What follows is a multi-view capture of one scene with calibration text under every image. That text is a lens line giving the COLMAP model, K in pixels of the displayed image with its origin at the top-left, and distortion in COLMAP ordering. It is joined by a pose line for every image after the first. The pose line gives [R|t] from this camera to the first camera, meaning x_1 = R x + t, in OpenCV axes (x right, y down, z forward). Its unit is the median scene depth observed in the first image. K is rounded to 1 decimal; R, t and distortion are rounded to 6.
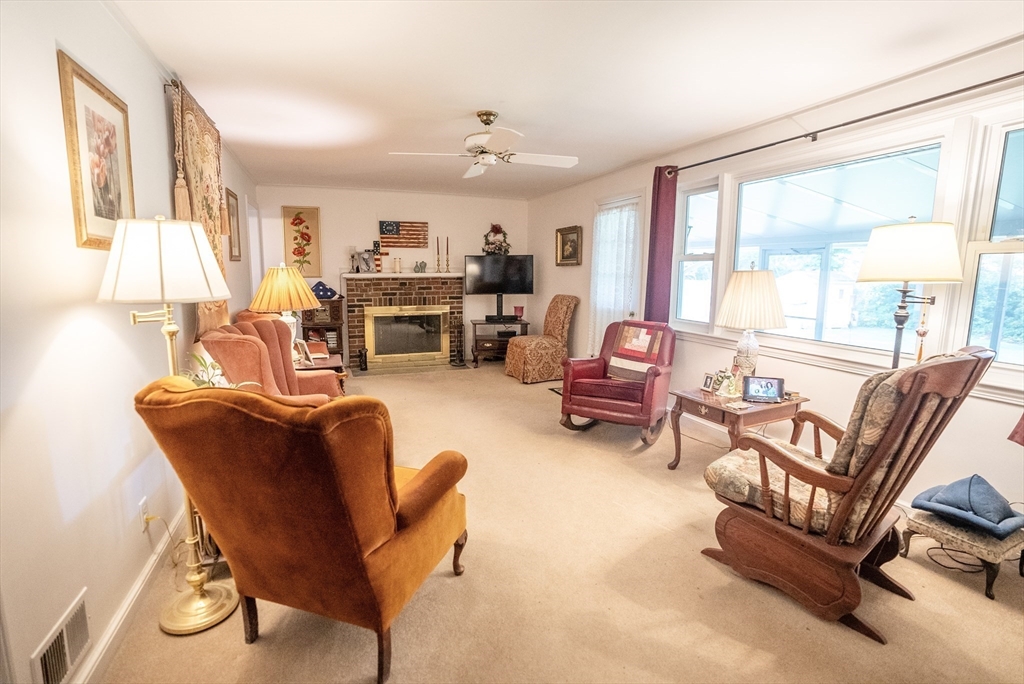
lens RADIAL K [[479.8, 0, 507.0], [0, 479.8, 339.0], [0, 0, 1]] dist [-0.078262, 0.038335]
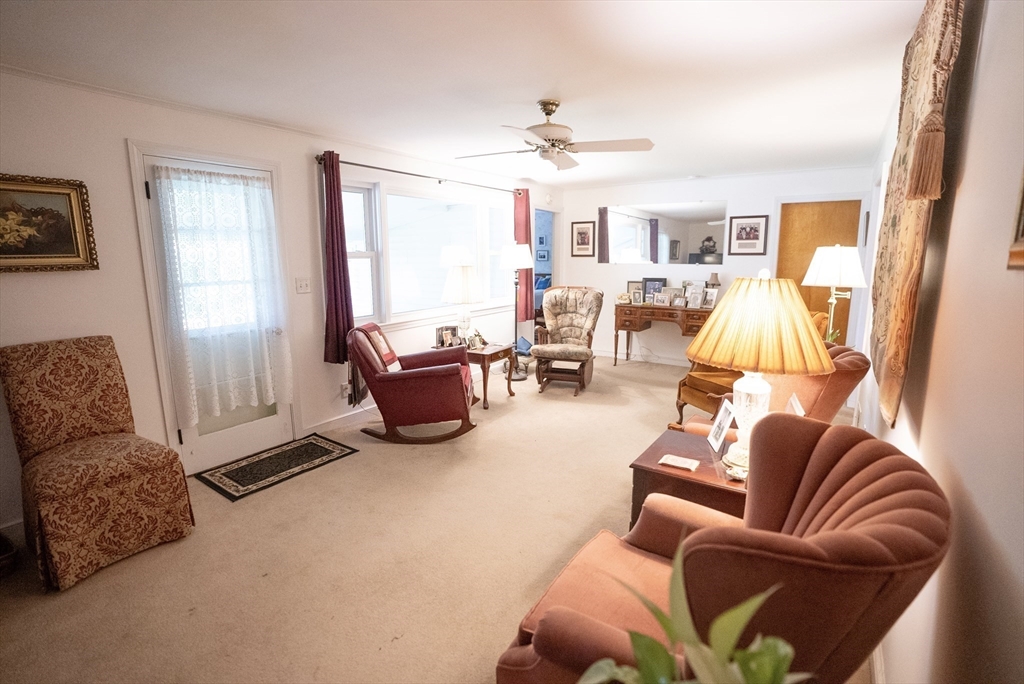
lens RADIAL K [[479.8, 0, 507.0], [0, 479.8, 339.0], [0, 0, 1]] dist [-0.078262, 0.038335]
pose [[-0.575398, -0.128031, 0.807790, -0.991982], [0.131593, 0.960311, 0.245940, -0.328496], [-0.807218, 0.247812, -0.535713, 2.092589]]
